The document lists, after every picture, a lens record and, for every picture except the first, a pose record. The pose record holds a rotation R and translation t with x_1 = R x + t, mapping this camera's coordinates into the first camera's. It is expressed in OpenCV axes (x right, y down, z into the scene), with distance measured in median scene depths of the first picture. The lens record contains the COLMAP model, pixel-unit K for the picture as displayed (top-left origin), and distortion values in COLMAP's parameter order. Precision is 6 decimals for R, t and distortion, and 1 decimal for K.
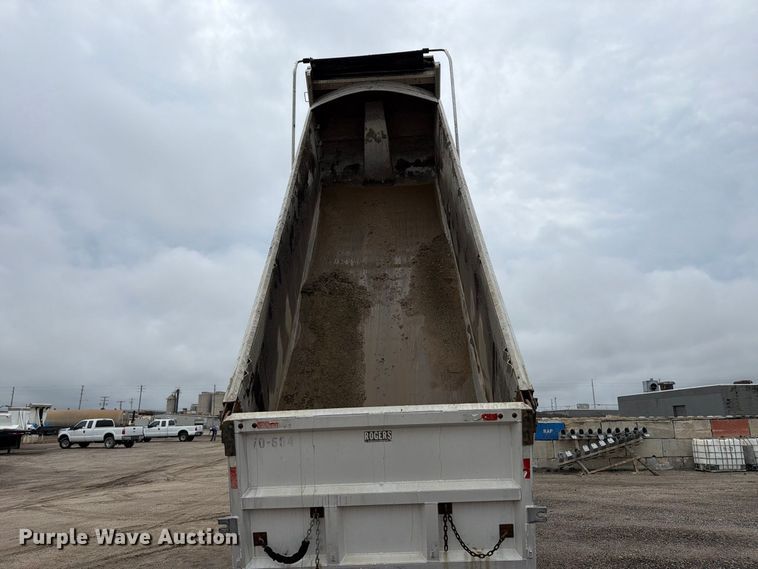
lens RADIAL K [[543.4, 0, 382.9], [0, 543.4, 288.9], [0, 0, 1]] dist [0.027728, -0.039903]
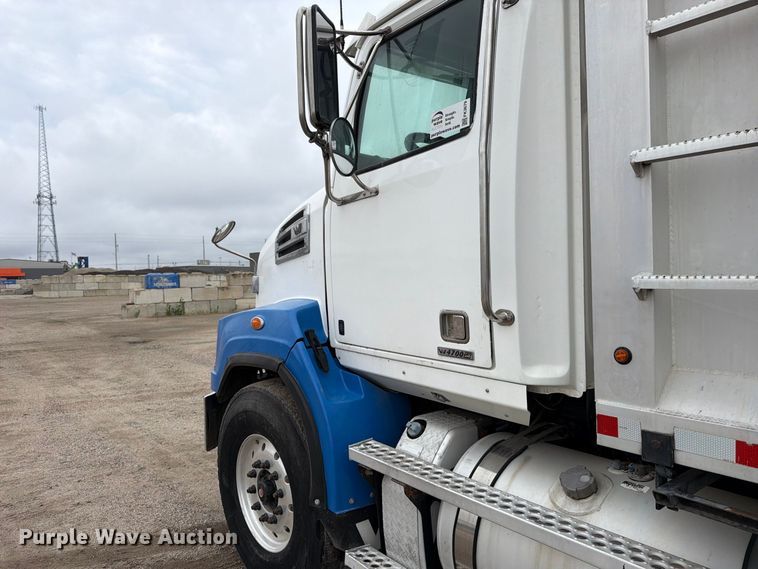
lens RADIAL K [[543.4, 0, 371.6], [0, 543.4, 288.9], [0, 0, 1]] dist [0.027728, -0.039903]
pose [[0.766843, -0.023218, 0.641415, -0.101092], [-0.141031, 0.968827, 0.203680, 0.129081], [-0.626149, -0.246650, 0.739663, 0.516404]]
